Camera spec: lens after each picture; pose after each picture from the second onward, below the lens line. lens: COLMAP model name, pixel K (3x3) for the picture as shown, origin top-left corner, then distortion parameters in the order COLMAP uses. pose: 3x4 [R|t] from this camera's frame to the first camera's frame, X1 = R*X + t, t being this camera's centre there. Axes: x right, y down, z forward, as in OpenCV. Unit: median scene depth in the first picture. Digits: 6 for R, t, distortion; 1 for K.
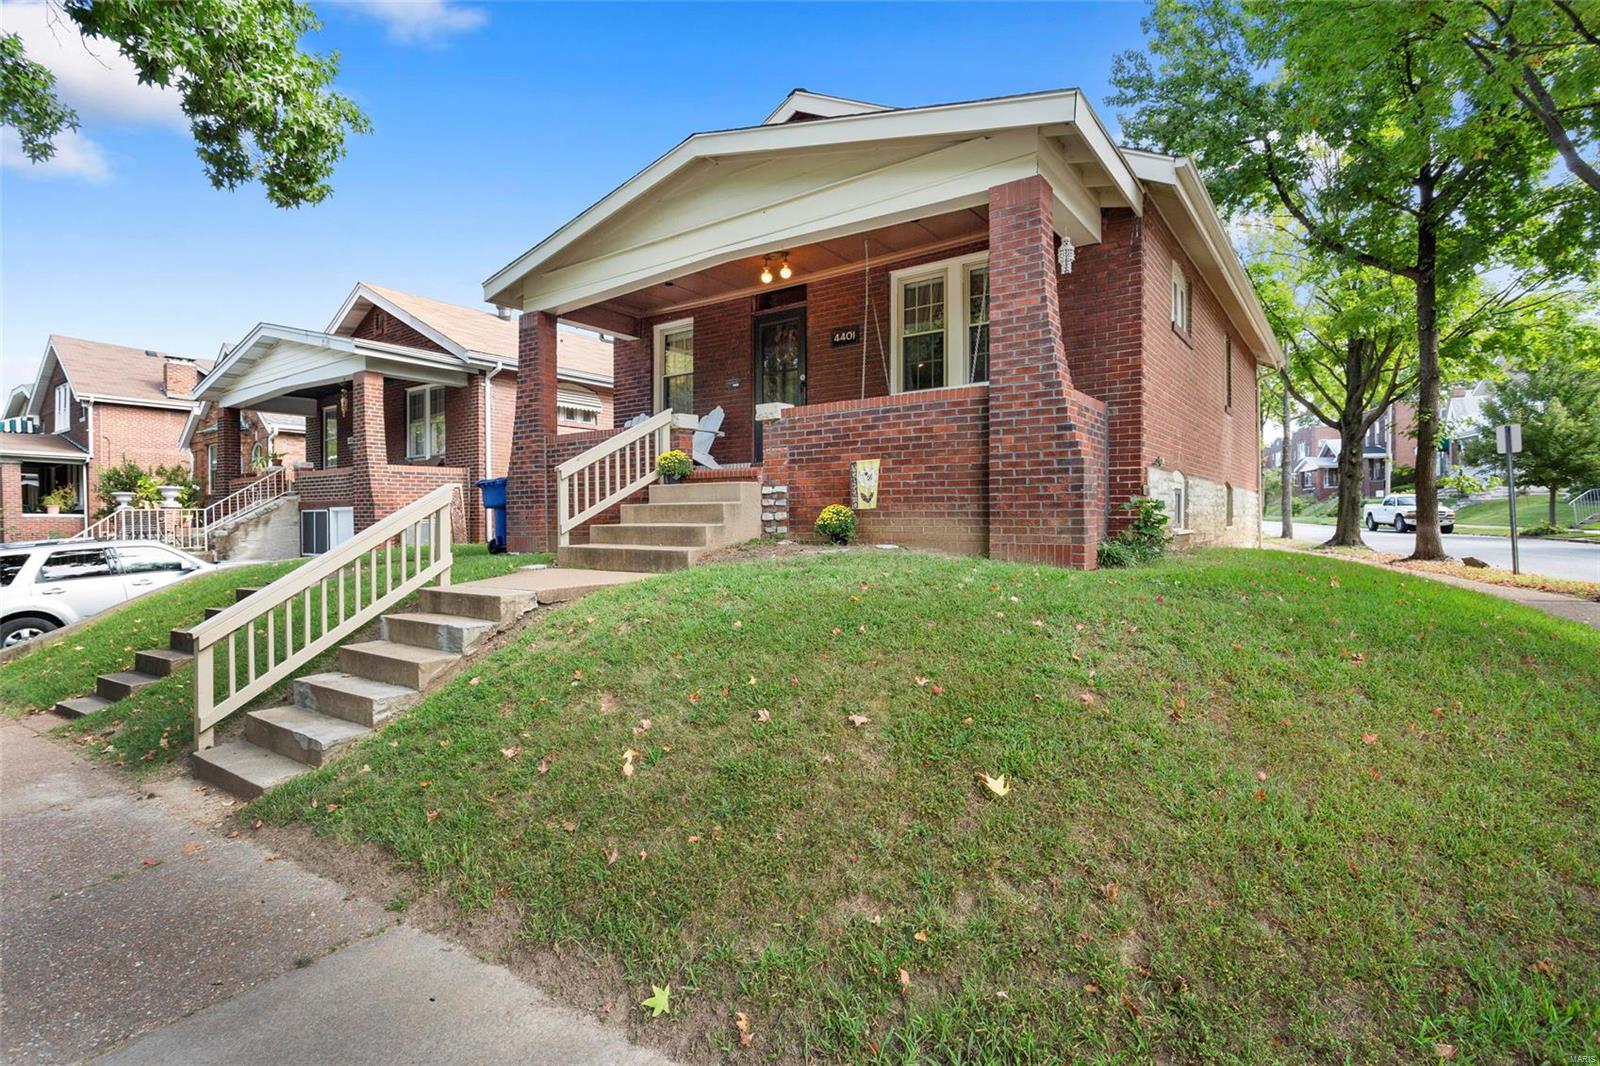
lens RADIAL K [[761.3, 0, 809.2], [0, 761.3, 521.6], [0, 0, 1]] dist [-0.000261, 0.000593]
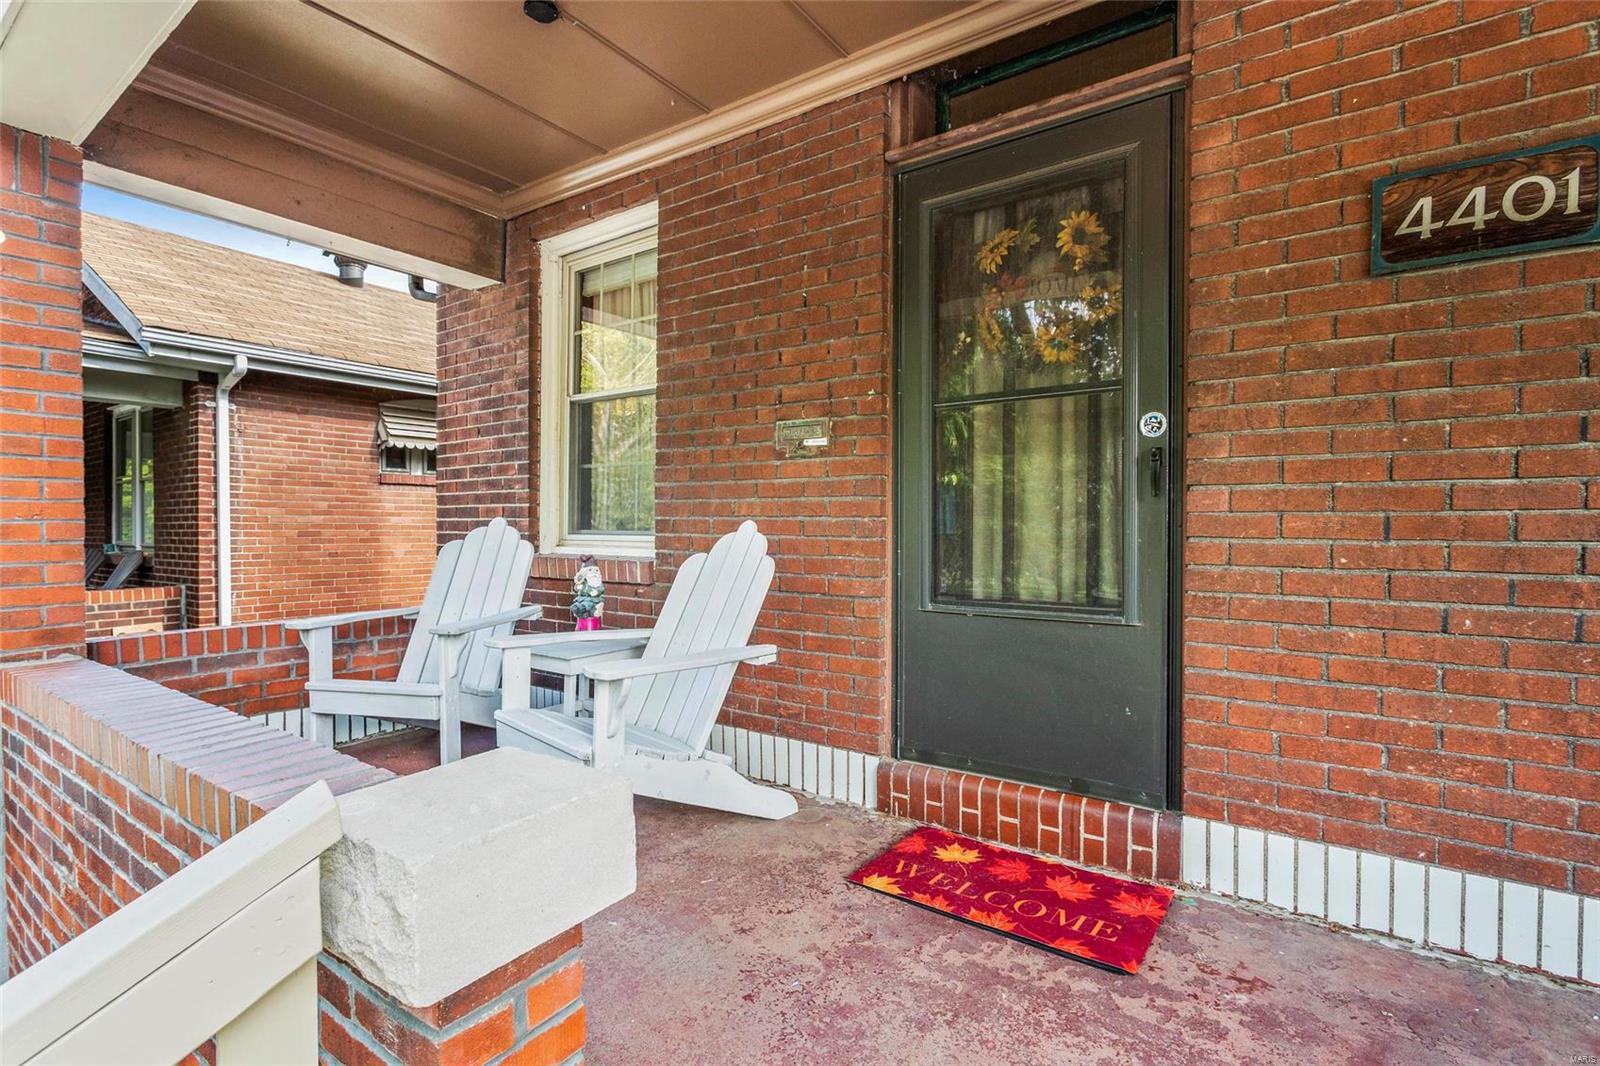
lens RADIAL K [[761.3, 0, 807.0], [0, 761.3, 531.5], [0, 0, 1]] dist [-0.000261, 0.000593]
pose [[0.999972, 0.005731, 0.004873, -0.149306], [-0.005778, 0.999936, 0.009767, -0.224322], [-0.004817, -0.009795, 0.999940, 1.097347]]
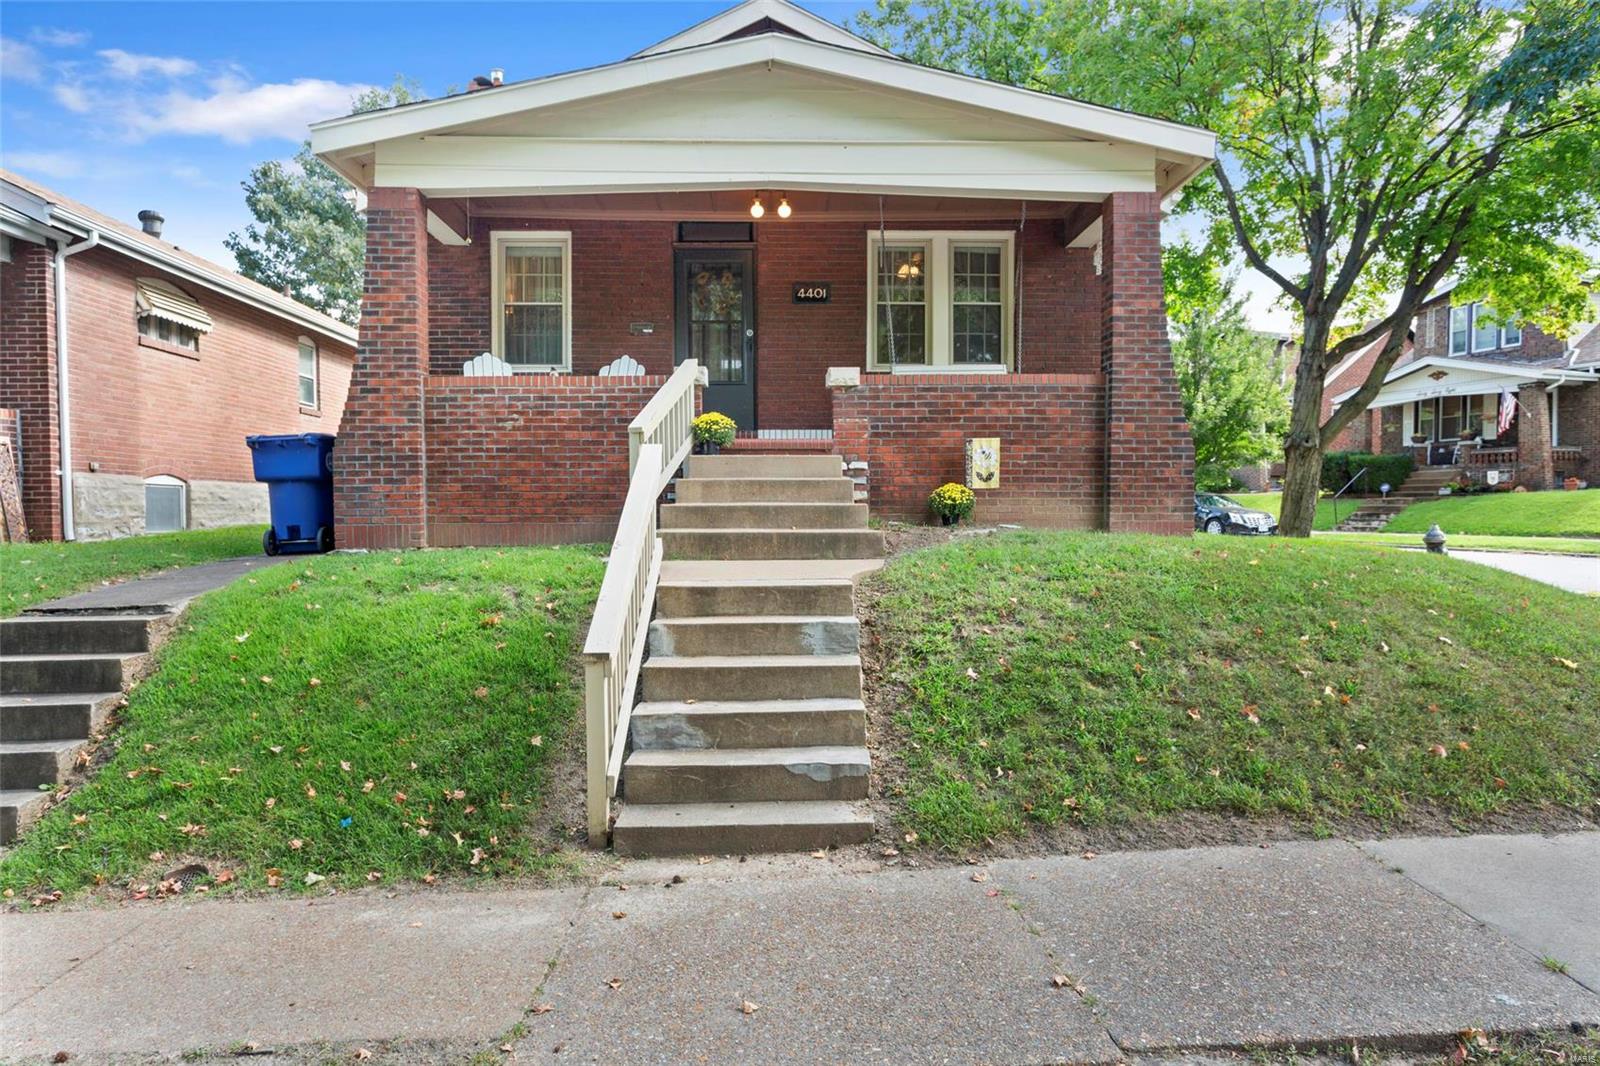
lens RADIAL K [[970.5, 0, 799.5], [0, 970.5, 538.9], [0, 0, 1]] dist [-0.001284, 0.002790]
pose [[0.794945, -0.015587, 0.606481, -0.864400], [0.001523, 0.999718, 0.023698, 0.018200], [-0.606679, -0.017915, 0.794745, 0.152529]]
